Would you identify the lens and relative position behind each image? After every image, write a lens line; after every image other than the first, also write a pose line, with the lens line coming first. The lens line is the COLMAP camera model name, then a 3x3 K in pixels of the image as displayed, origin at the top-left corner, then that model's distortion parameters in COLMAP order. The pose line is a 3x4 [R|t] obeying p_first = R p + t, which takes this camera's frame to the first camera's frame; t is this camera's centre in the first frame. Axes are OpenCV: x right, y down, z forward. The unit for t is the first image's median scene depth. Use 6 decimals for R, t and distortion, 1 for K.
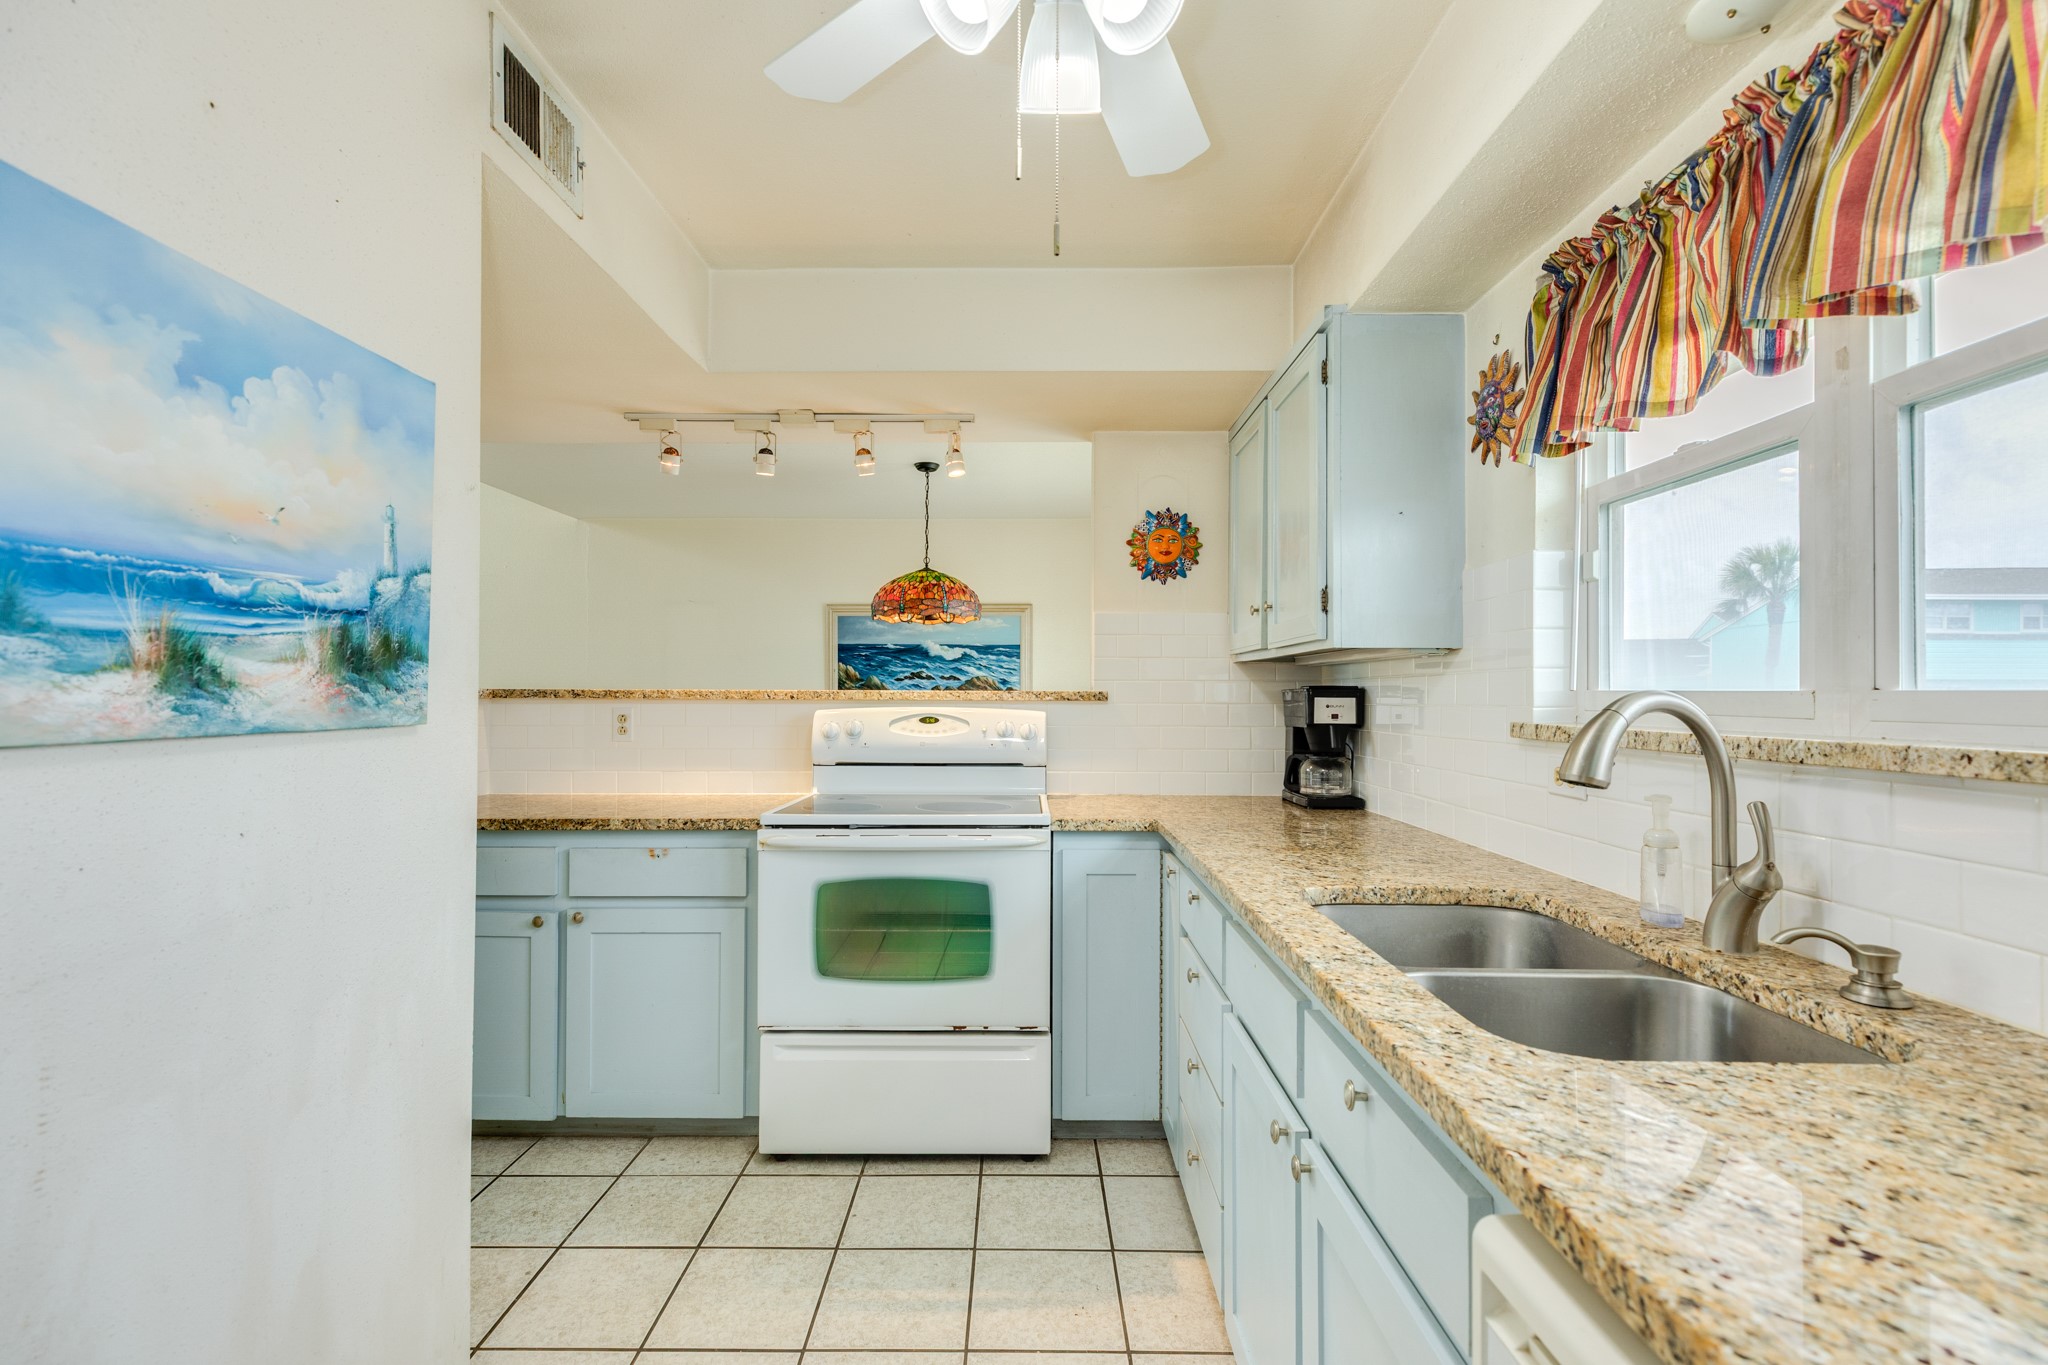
lens RADIAL K [[910.5, 0, 1022.4], [0, 910.5, 690.3], [0, 0, 1]] dist [0.006008, -0.000888]
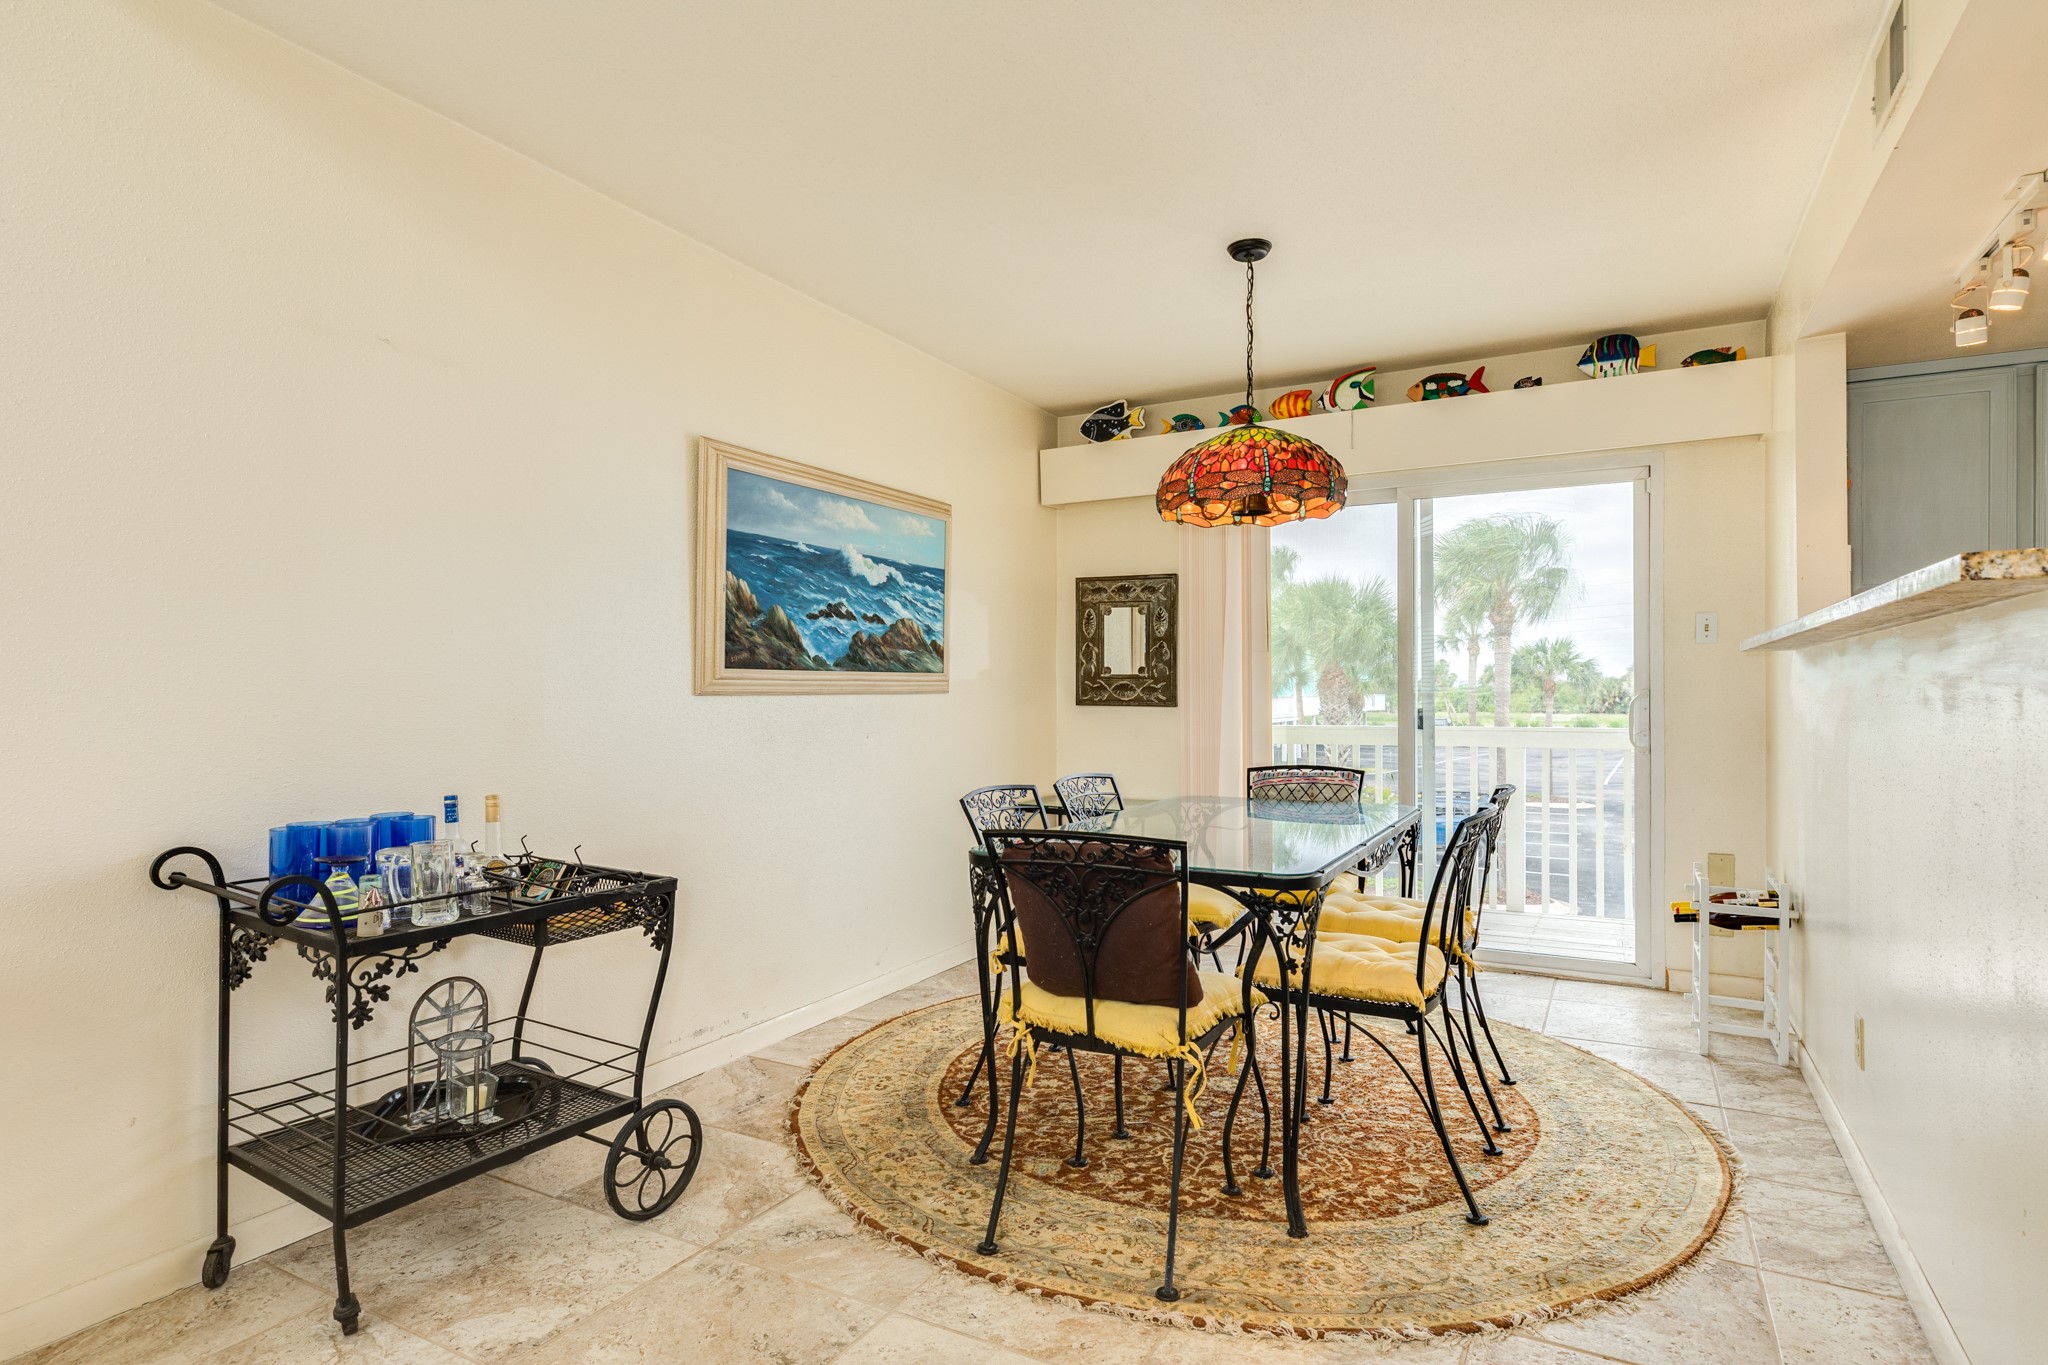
lens RADIAL K [[1083.9, 0, 1024.8], [0, 1083.9, 688.9], [0, 0, 1]] dist [0.002785, 0.000503]
pose [[0.467121, -0.001483, 0.884192, -0.607865], [-0.004544, 0.999981, 0.004078, 0.025056], [-0.884182, -0.005923, 0.467106, 0.619573]]
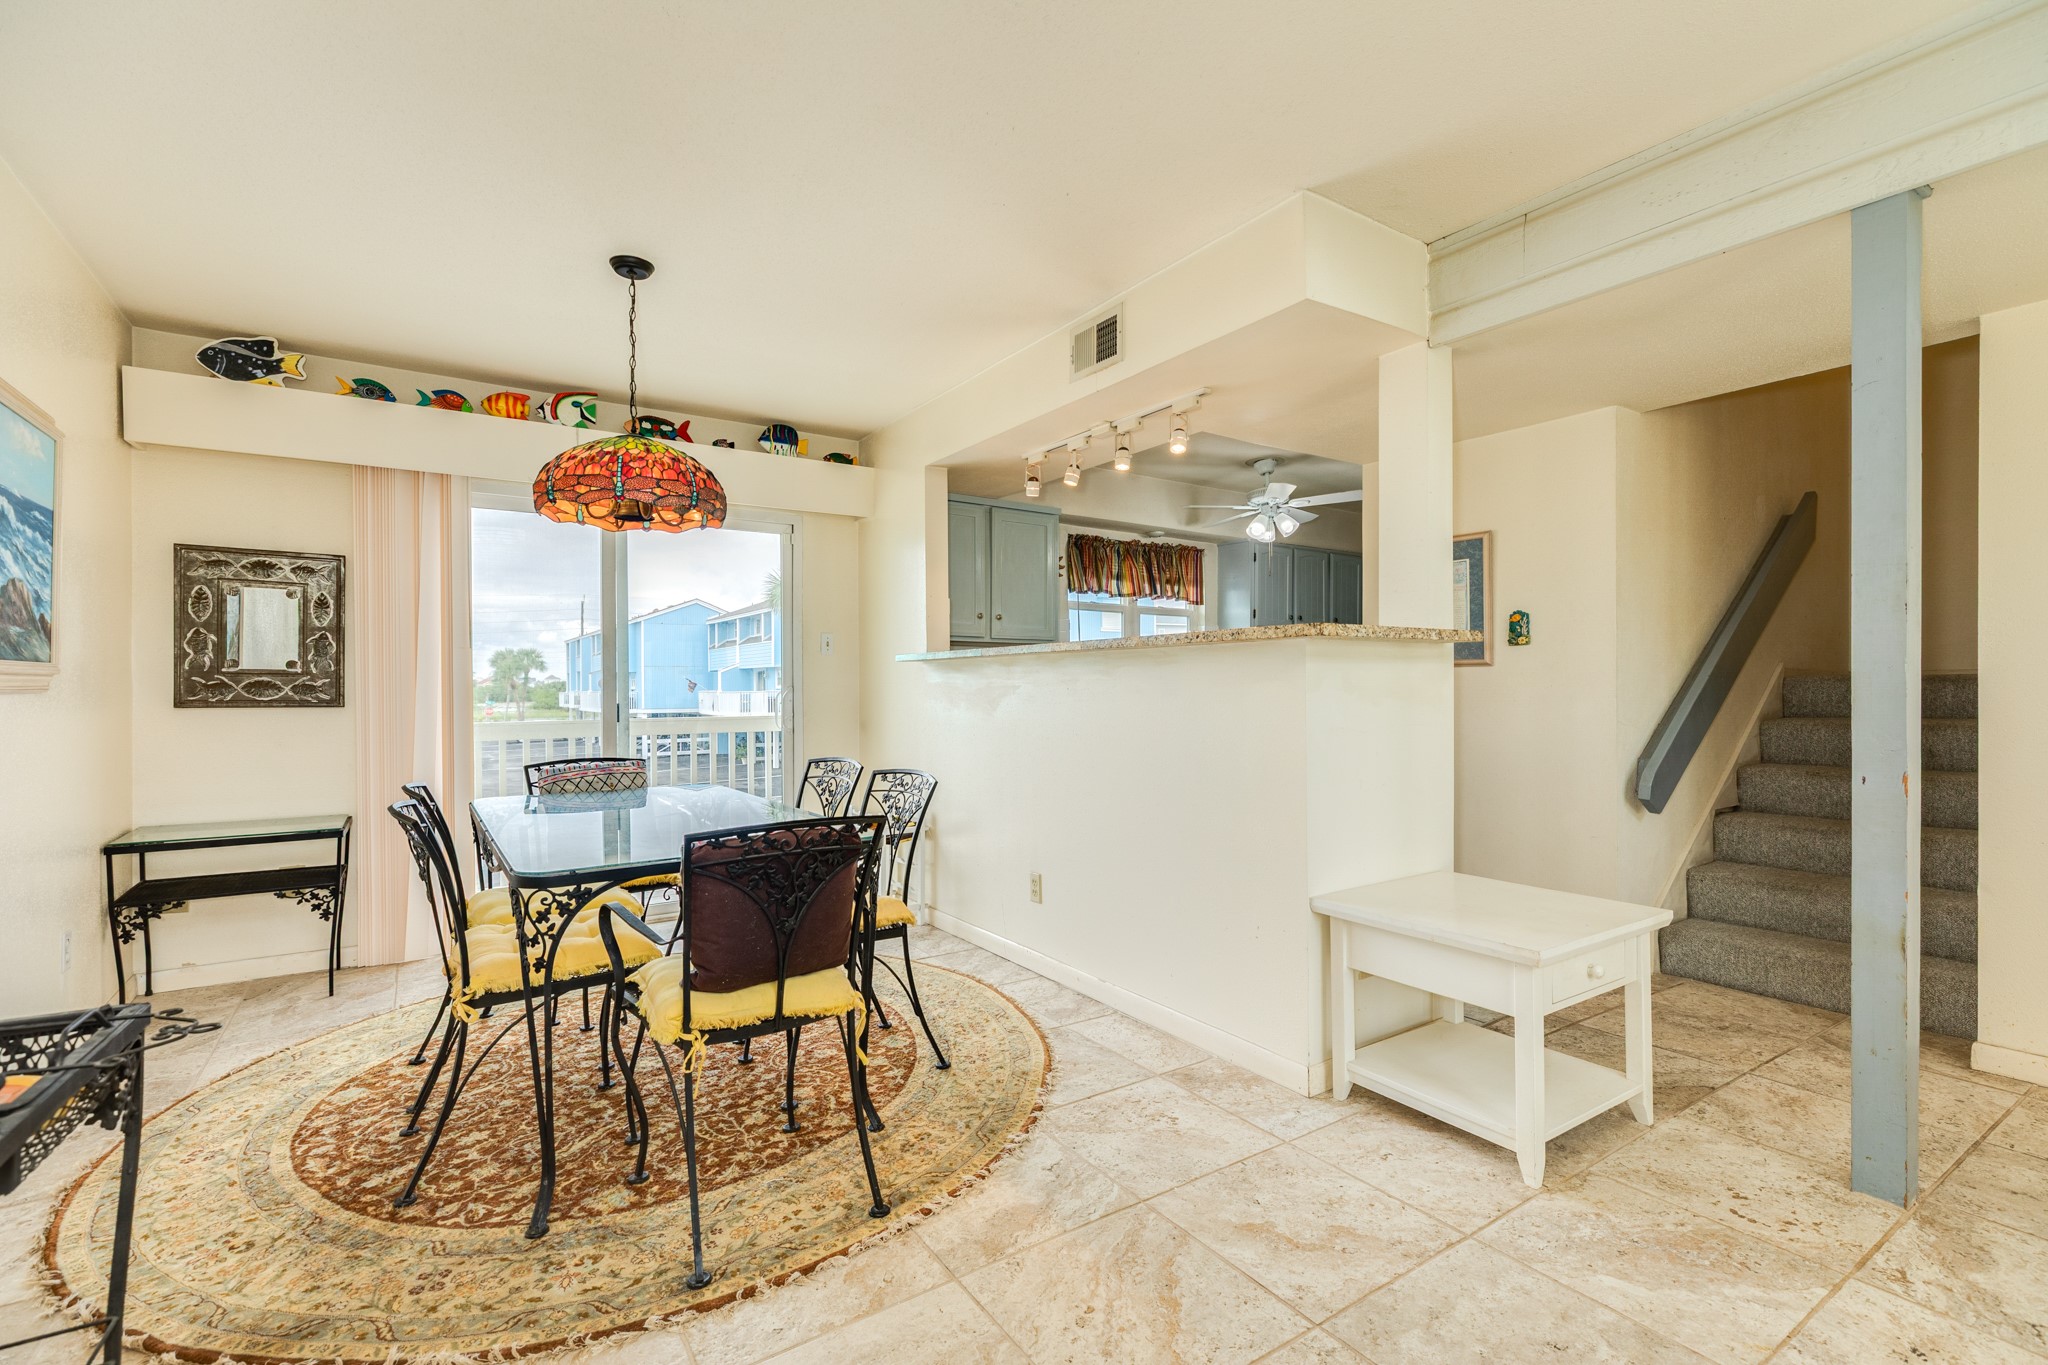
lens RADIAL K [[910.5, 0, 1022.4], [0, 910.5, 690.3], [0, 0, 1]] dist [0.006008, -0.000888]
pose [[-0.566409, -0.002741, 0.824119, -0.586802], [-0.004391, 0.999990, 0.000308, 0.028097], [-0.824112, -0.003444, -0.566416, 0.873506]]
